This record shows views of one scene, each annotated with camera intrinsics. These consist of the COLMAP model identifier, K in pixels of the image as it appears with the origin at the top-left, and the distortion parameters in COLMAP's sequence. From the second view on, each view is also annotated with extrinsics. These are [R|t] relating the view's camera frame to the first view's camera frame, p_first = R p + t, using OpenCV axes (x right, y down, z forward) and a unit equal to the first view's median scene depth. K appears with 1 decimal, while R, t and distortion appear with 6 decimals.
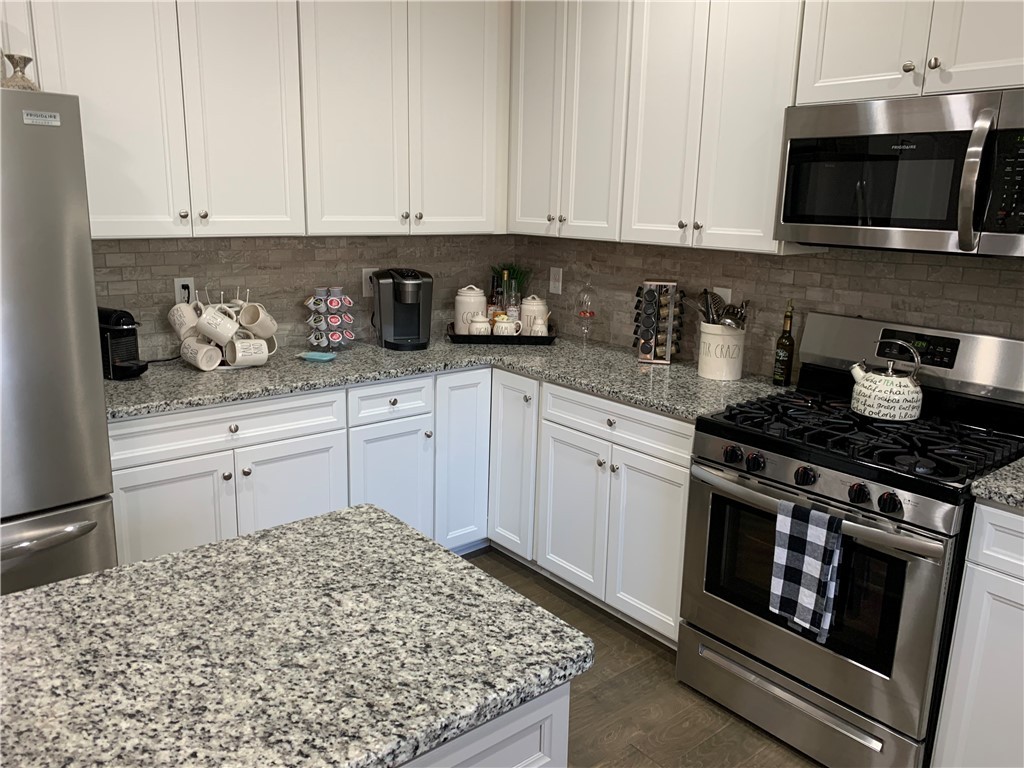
lens RADIAL K [[794.3, 0, 504.5], [0, 794.3, 387.5], [0, 0, 1]] dist [0.036349, -0.033738]
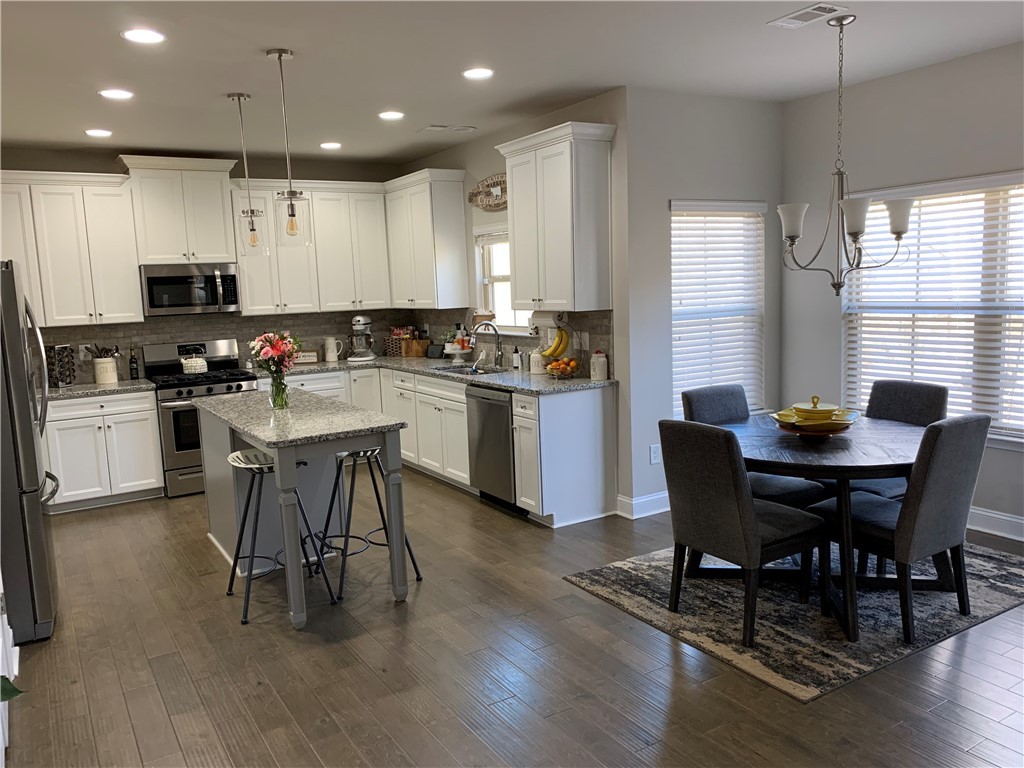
lens RADIAL K [[794.3, 0, 505.3], [0, 794.3, 378.4], [0, 0, 1]] dist [0.036349, -0.033738]
pose [[0.133149, -0.146430, 0.980219, -2.042201], [0.284028, 0.953180, 0.103809, 0.066495], [-0.949526, 0.264588, 0.168505, -0.462173]]
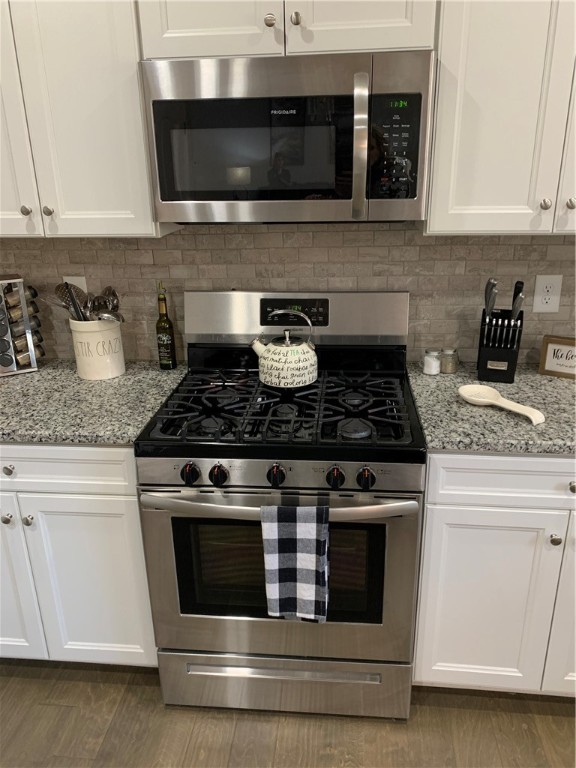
lens RADIAL K [[595.7, 0, 292.0], [0, 595.7, 385.3], [0, 0, 1]] dist [0.036349, -0.033738]
pose [[0.707965, -0.272944, 0.651373, -0.037589], [0.198726, 0.962025, 0.187125, -0.104685], [-0.677712, -0.003033, 0.735321, 0.407836]]
